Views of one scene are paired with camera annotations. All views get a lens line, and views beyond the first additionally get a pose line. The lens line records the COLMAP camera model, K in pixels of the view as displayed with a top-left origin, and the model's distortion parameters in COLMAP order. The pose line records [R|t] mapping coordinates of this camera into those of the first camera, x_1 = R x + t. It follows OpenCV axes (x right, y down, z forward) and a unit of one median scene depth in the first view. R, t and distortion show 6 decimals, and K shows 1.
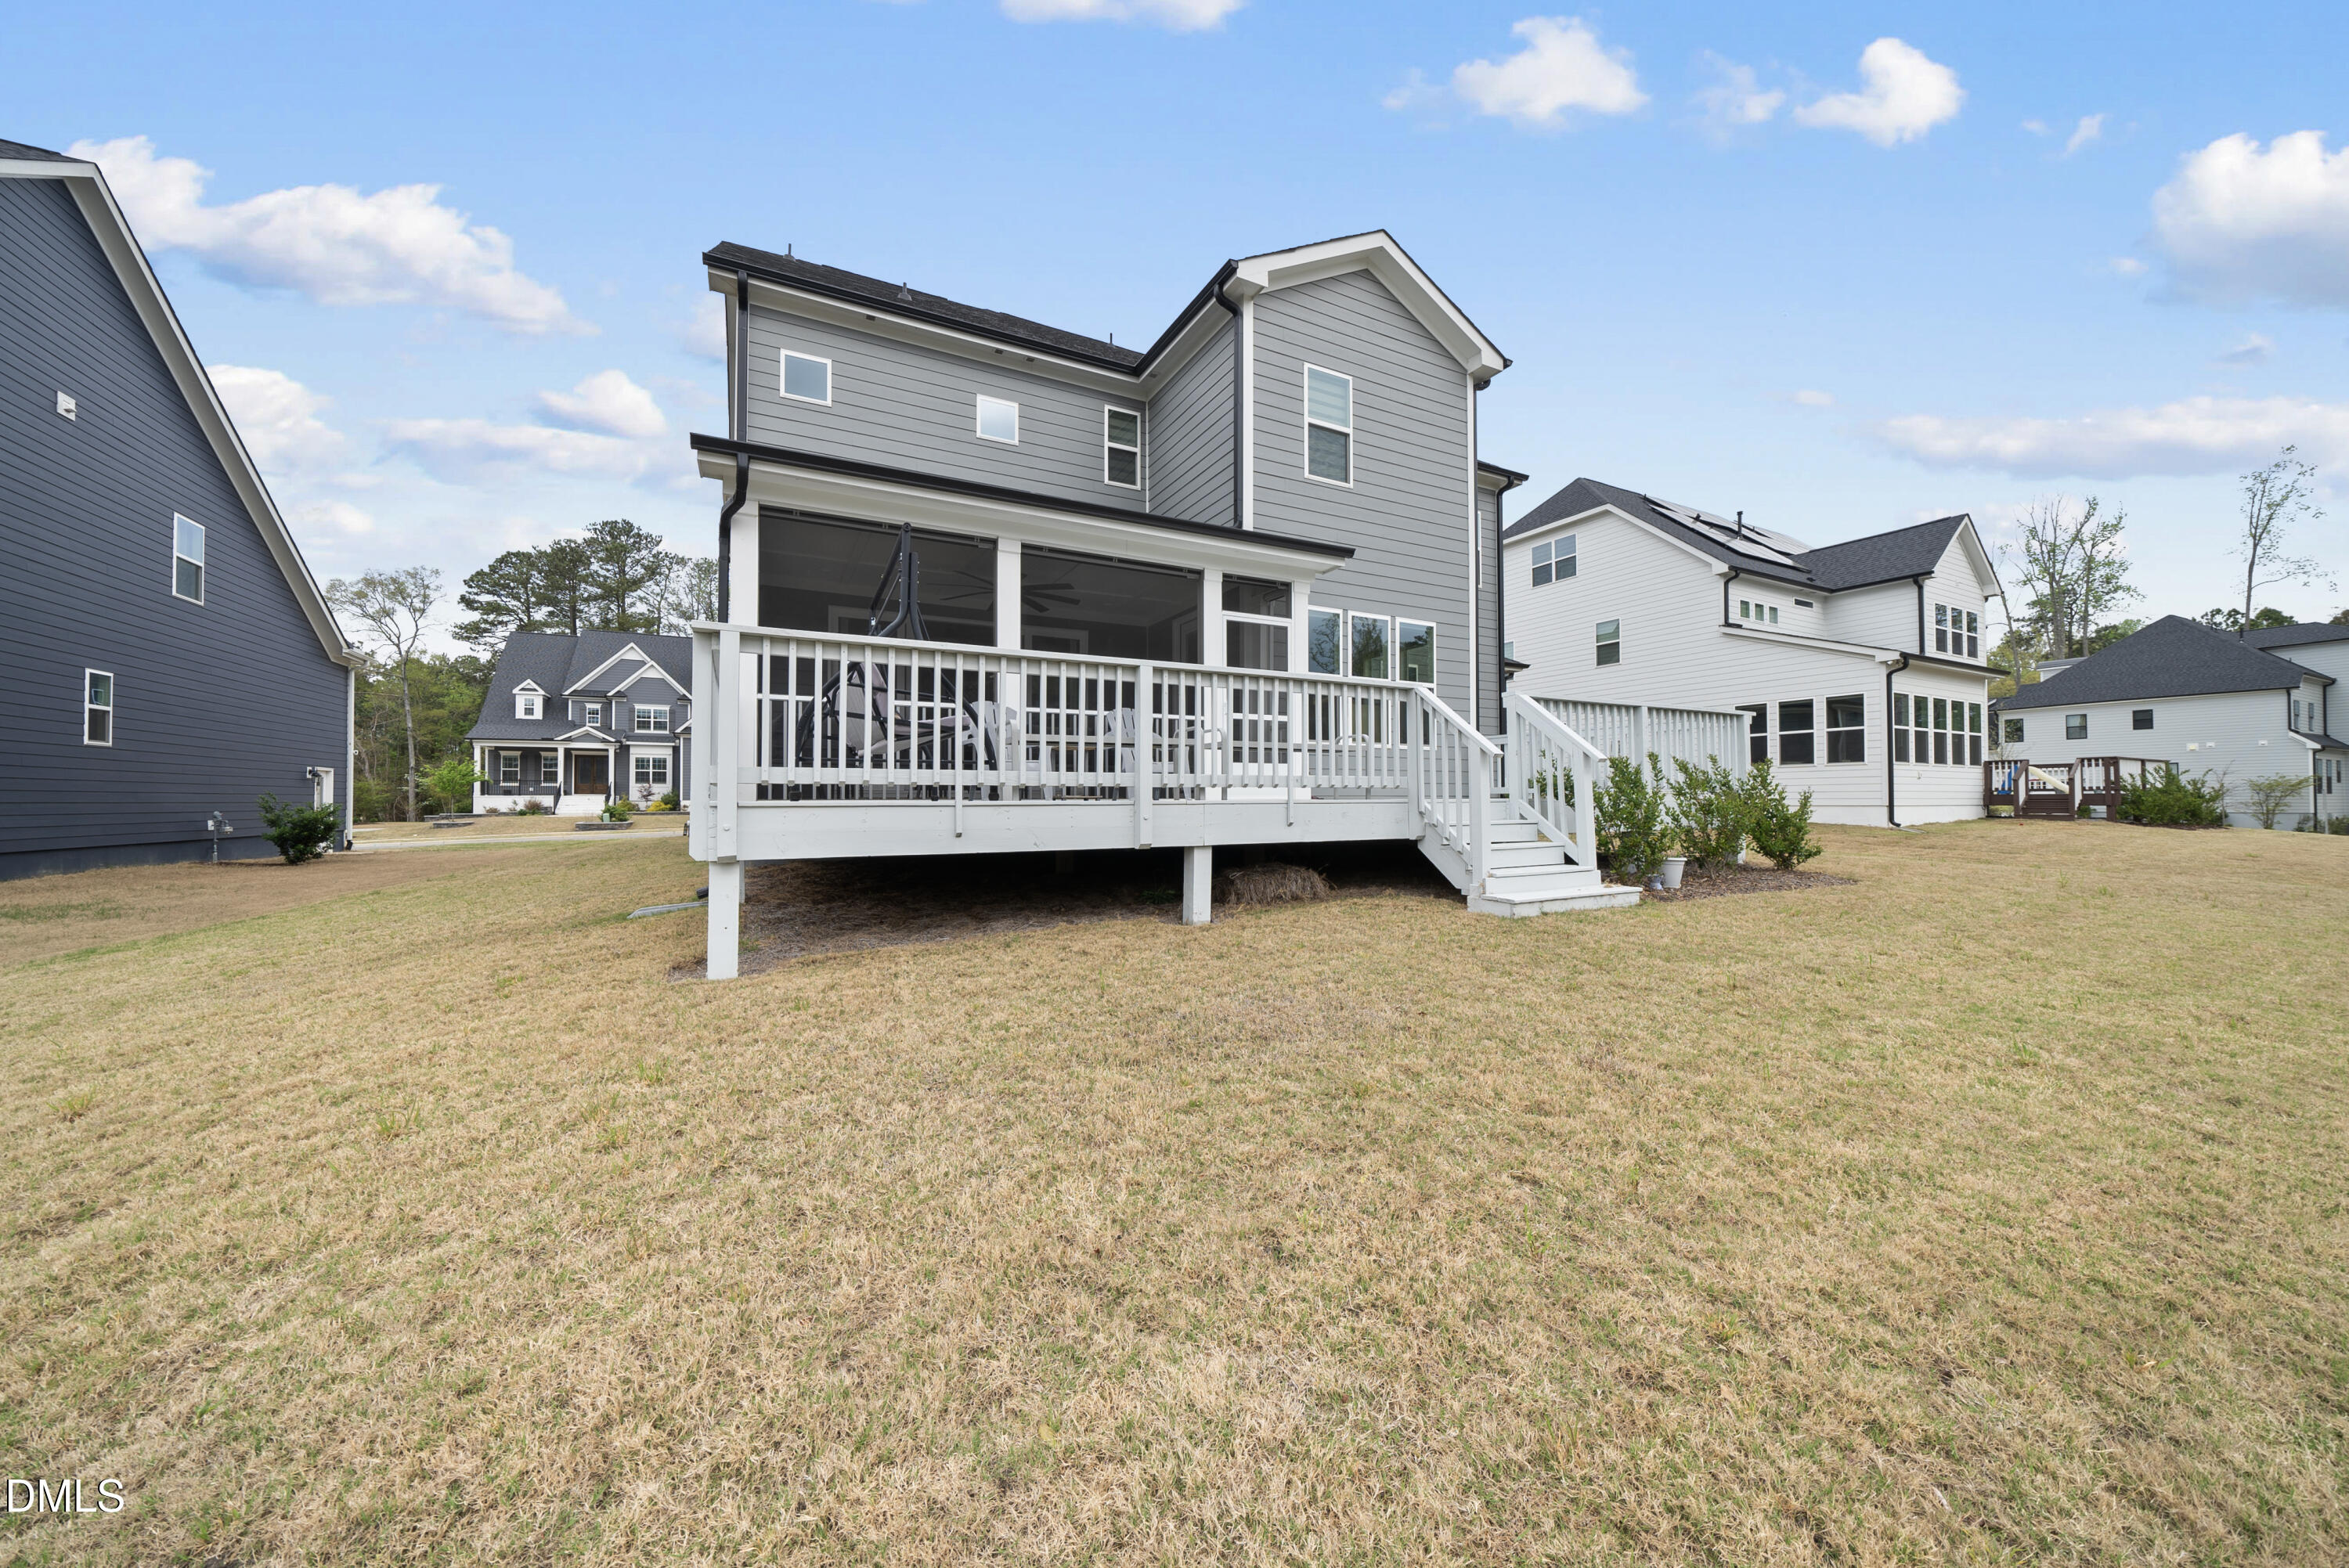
lens RADIAL K [[814.7, 0, 1154.4], [0, 814.7, 785.2], [0, 0, 1]] dist [-0.008343, 0.000001]
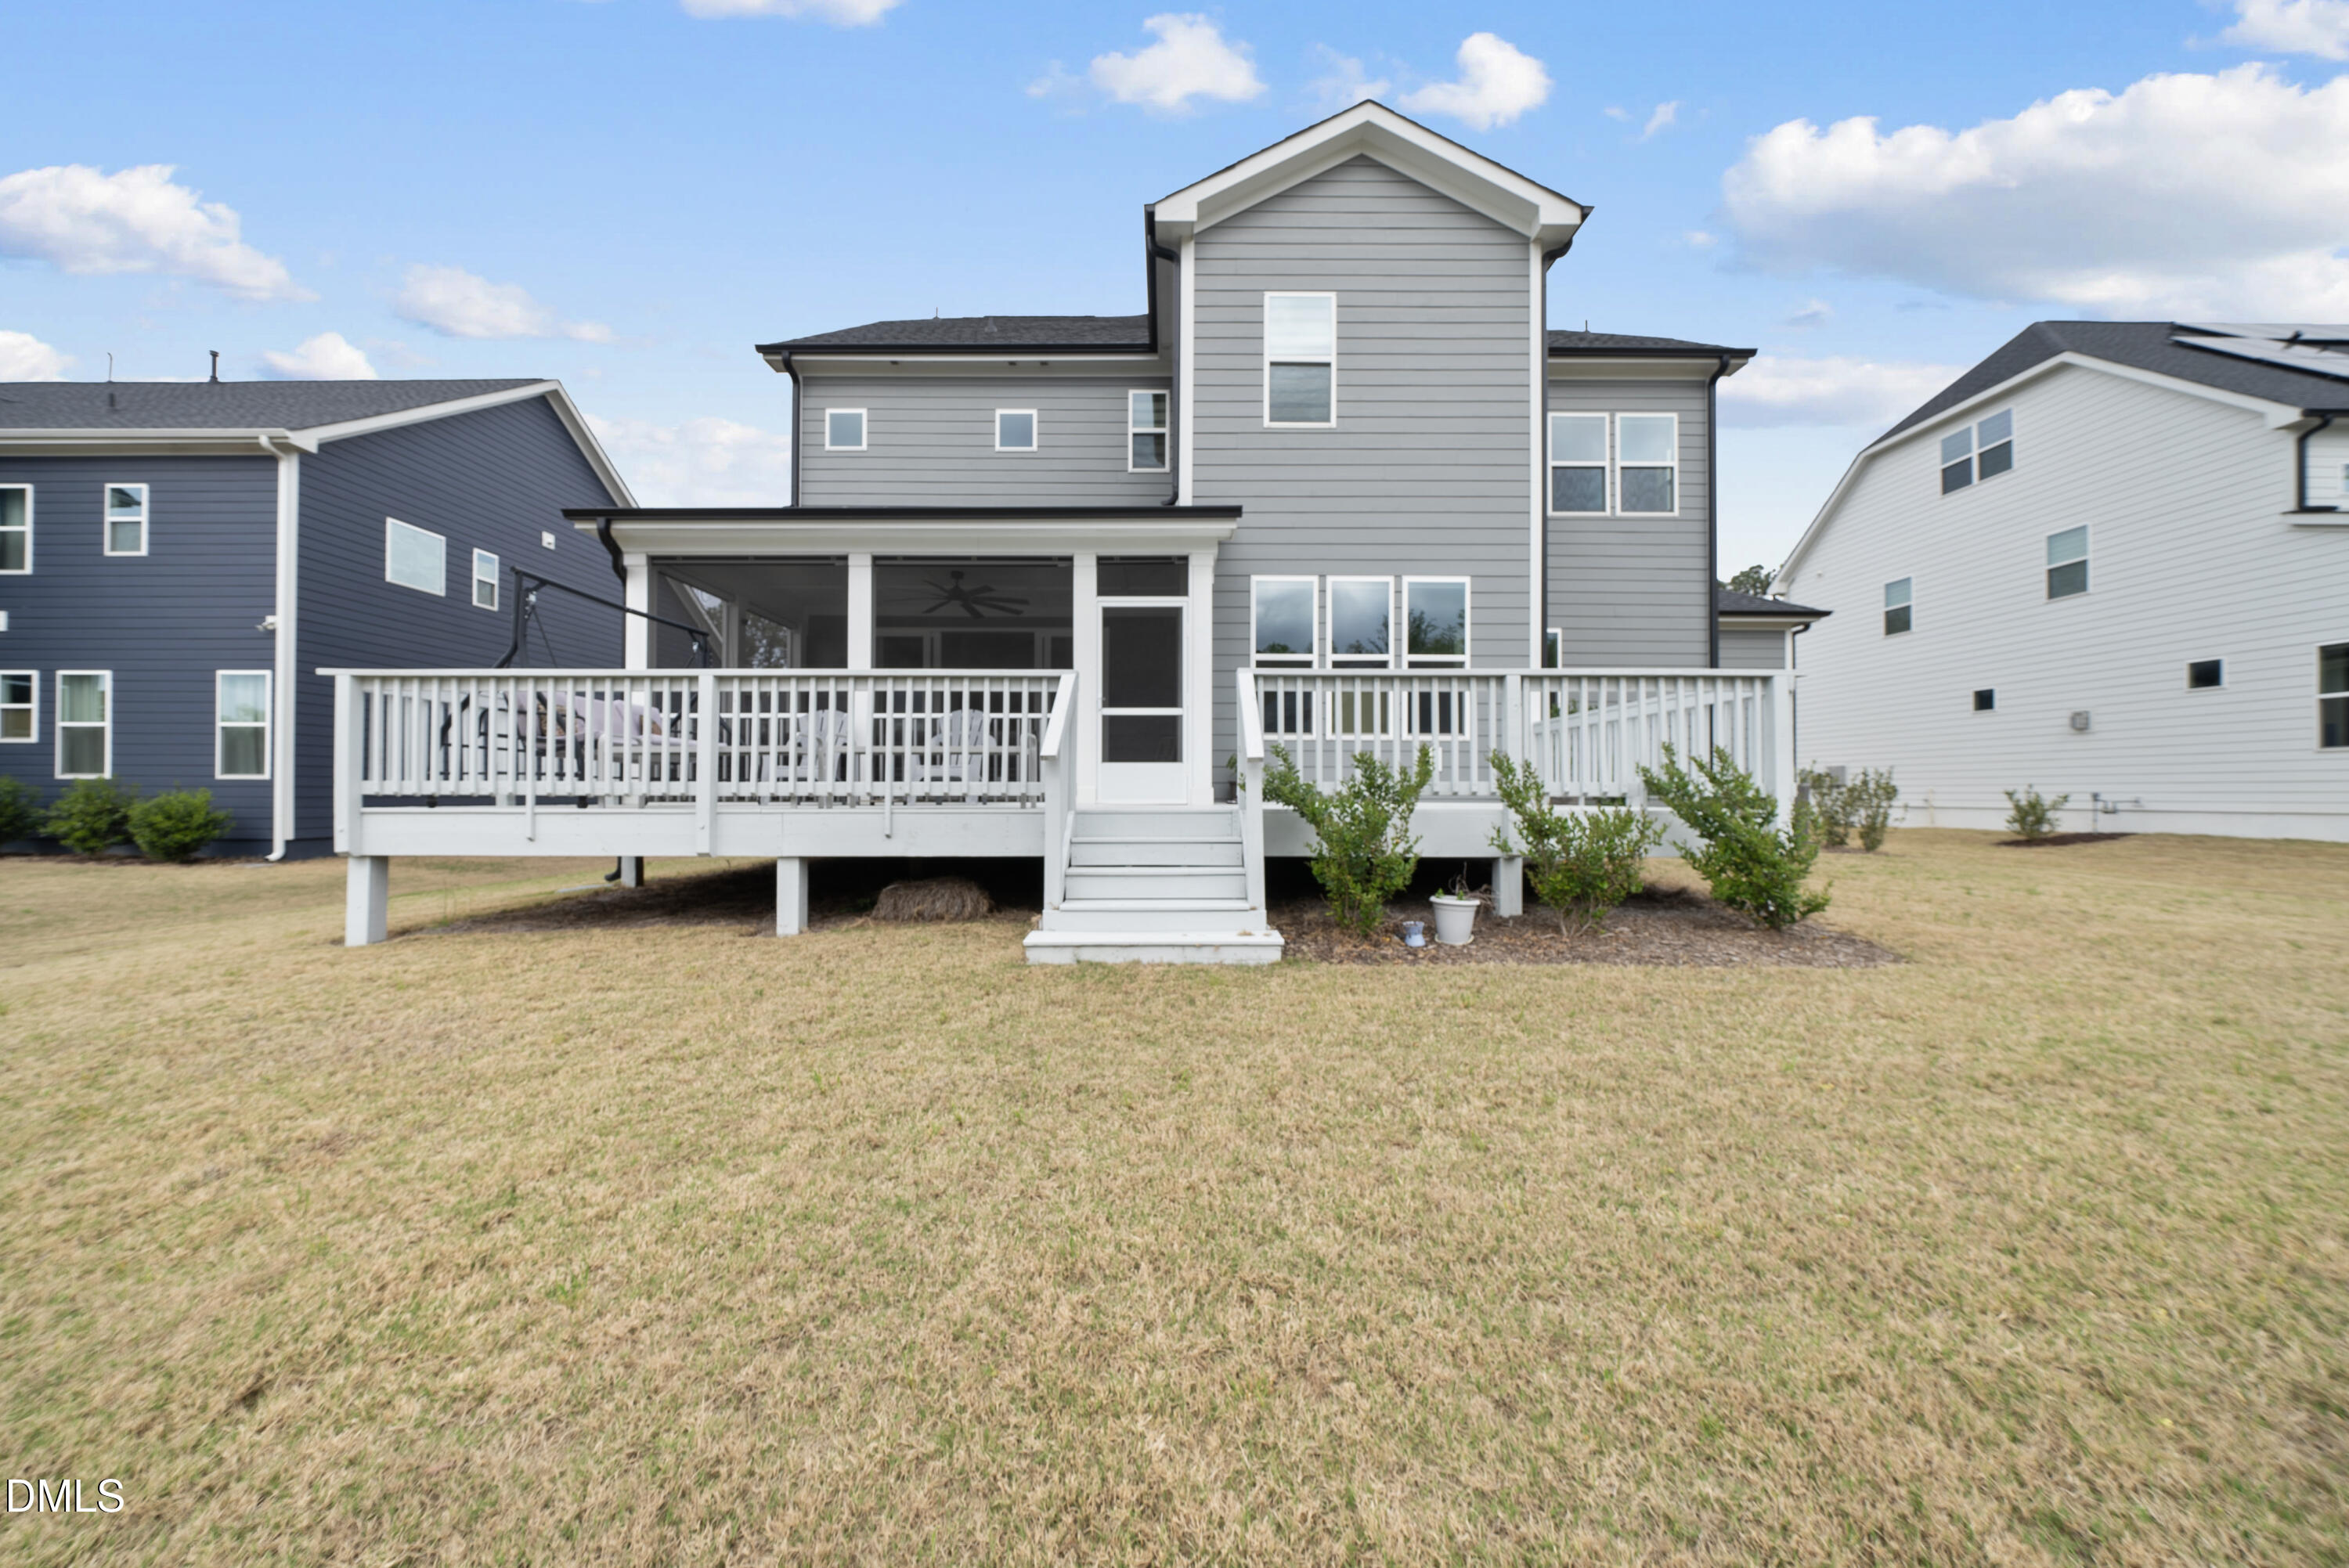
lens RADIAL K [[814.7, 0, 1167.1], [0, 814.7, 782.8], [0, 0, 1]] dist [-0.008343, 0.000001]
pose [[0.888608, -0.005280, -0.458637, 0.493675], [0.006637, 0.999977, 0.001348, -0.006574], [0.458619, -0.004242, 0.888623, 0.195955]]
